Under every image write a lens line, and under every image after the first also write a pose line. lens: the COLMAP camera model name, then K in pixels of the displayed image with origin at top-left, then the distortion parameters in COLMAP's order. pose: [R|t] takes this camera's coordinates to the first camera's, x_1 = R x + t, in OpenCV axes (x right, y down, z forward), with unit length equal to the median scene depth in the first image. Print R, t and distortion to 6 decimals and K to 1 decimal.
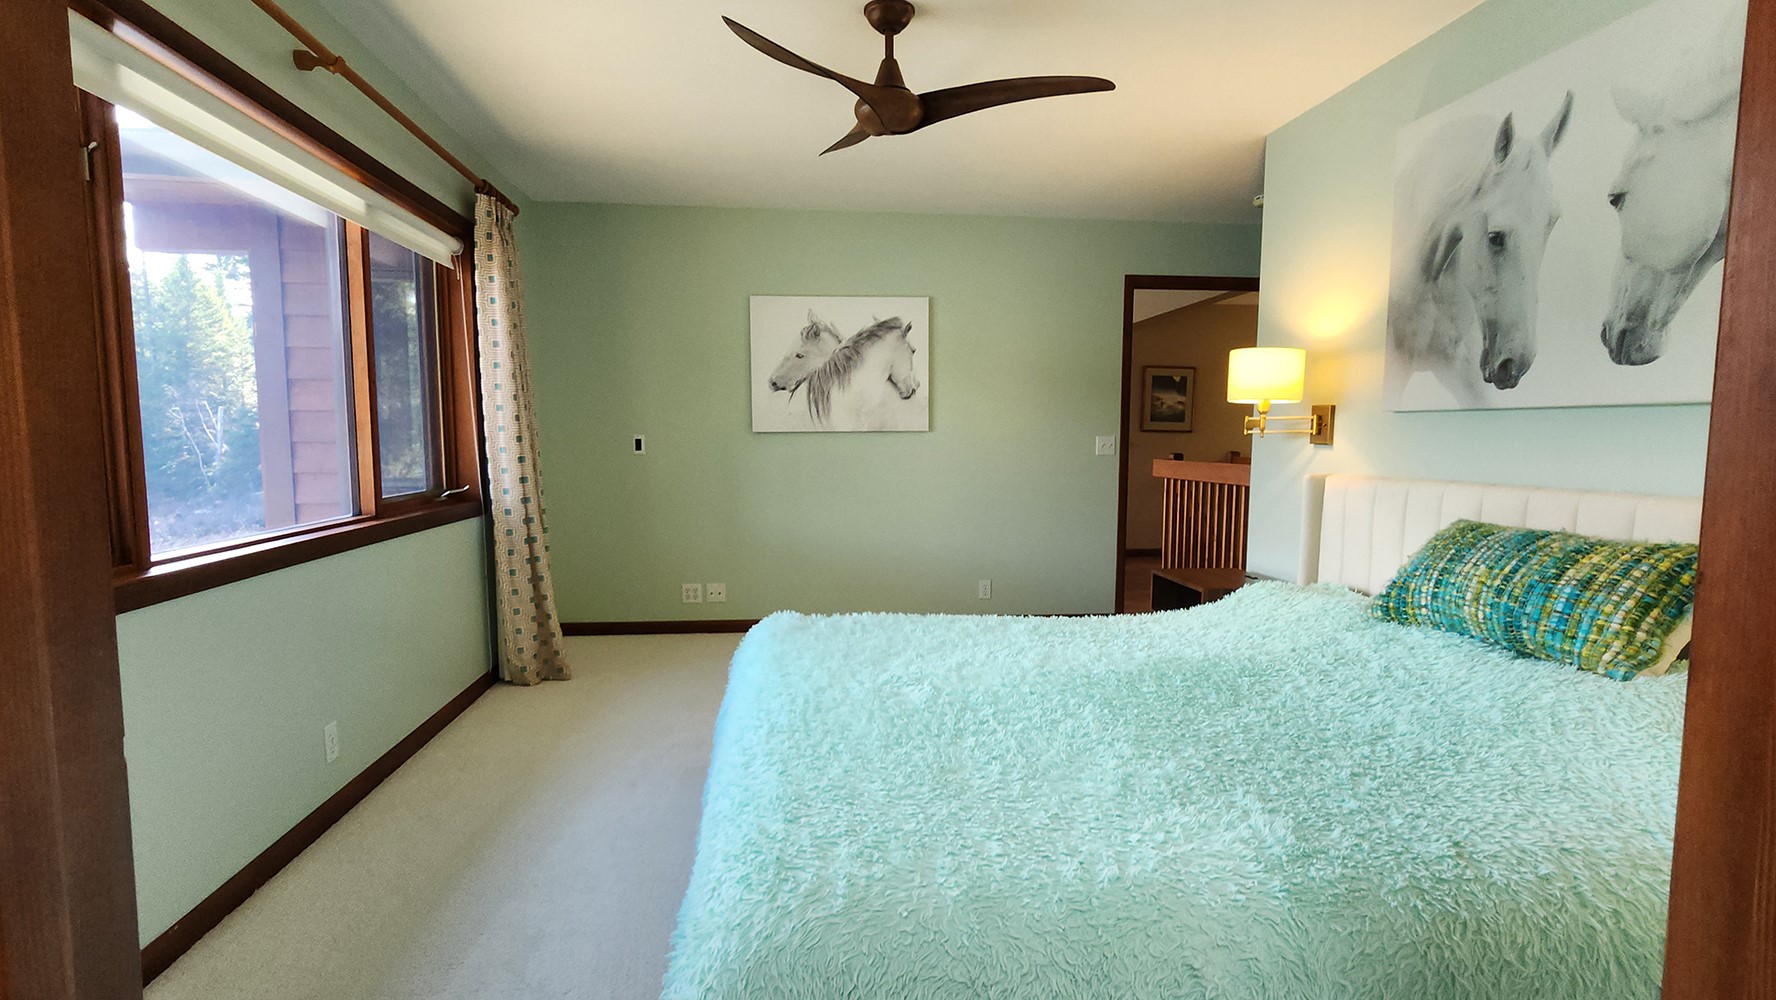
lens RADIAL K [[896.5, 0, 880.9], [0, 896.5, 518.7], [0, 0, 1]] dist [-0.000825, -0.000241]
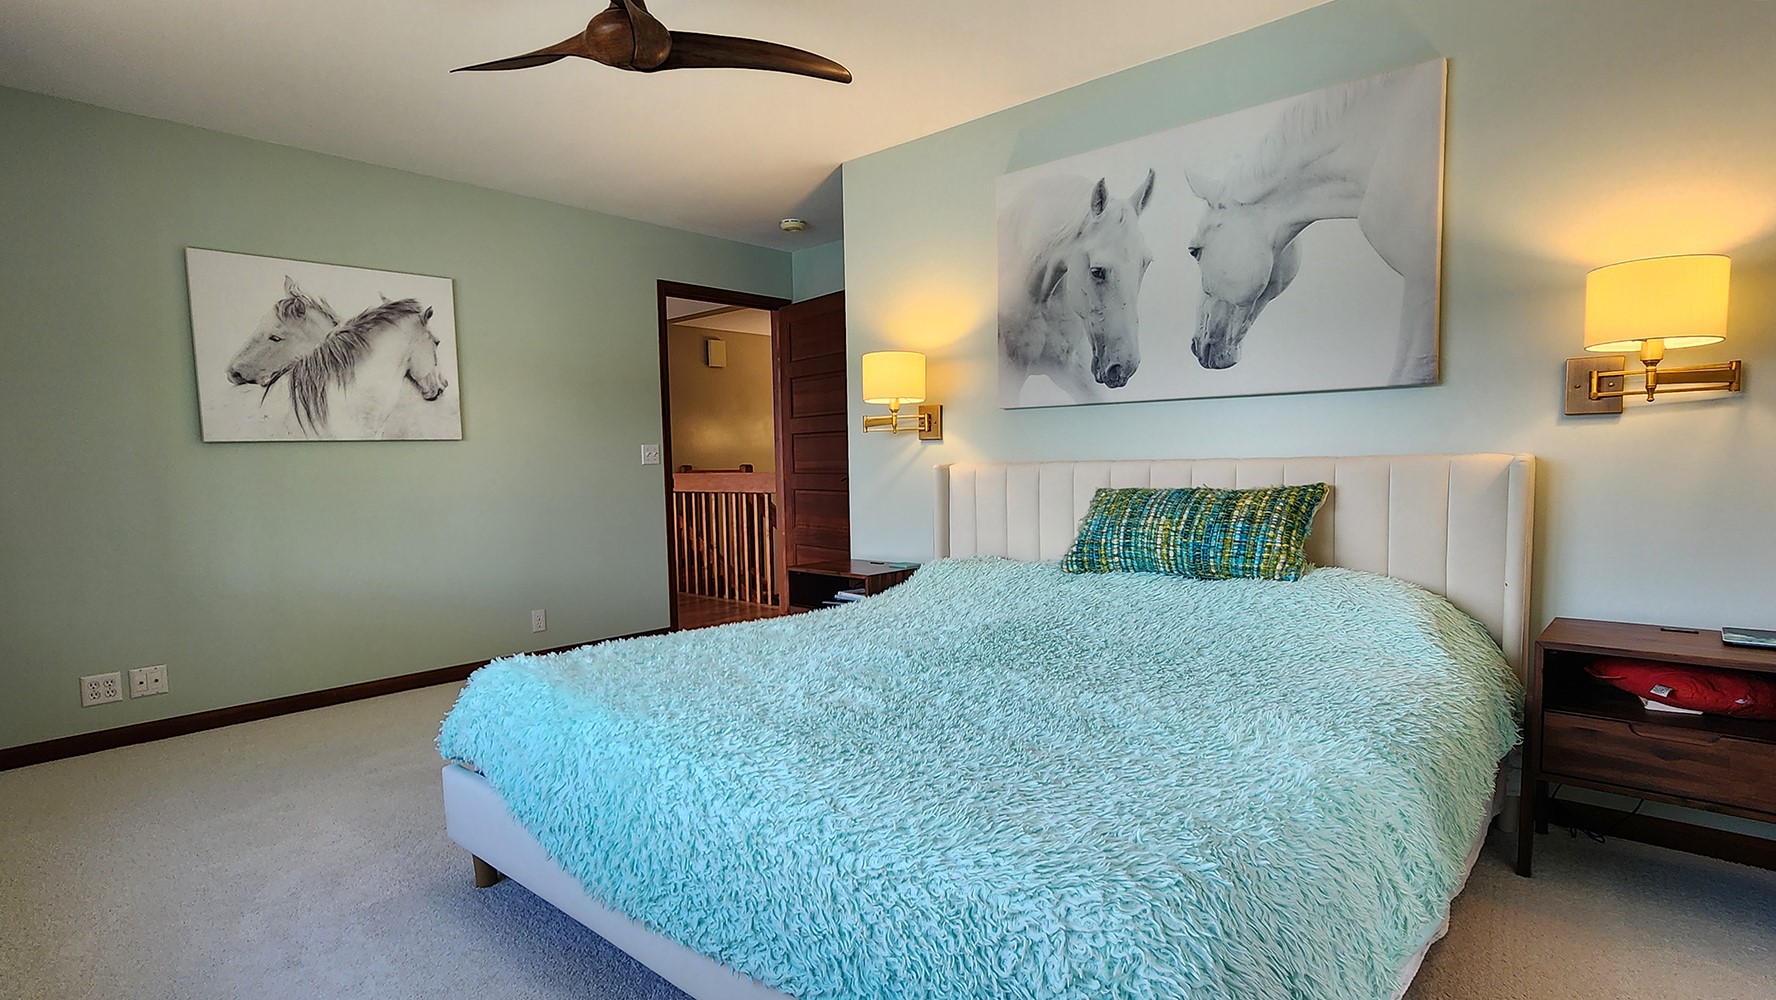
lens RADIAL K [[896.5, 0, 880.9], [0, 896.5, 518.7], [0, 0, 1]] dist [-0.000825, -0.000241]
pose [[0.742579, -0.063391, 0.666751, -0.414093], [0.085607, 0.996329, -0.000618, 0.016788], [-0.664264, 0.057537, 0.745280, 0.242748]]
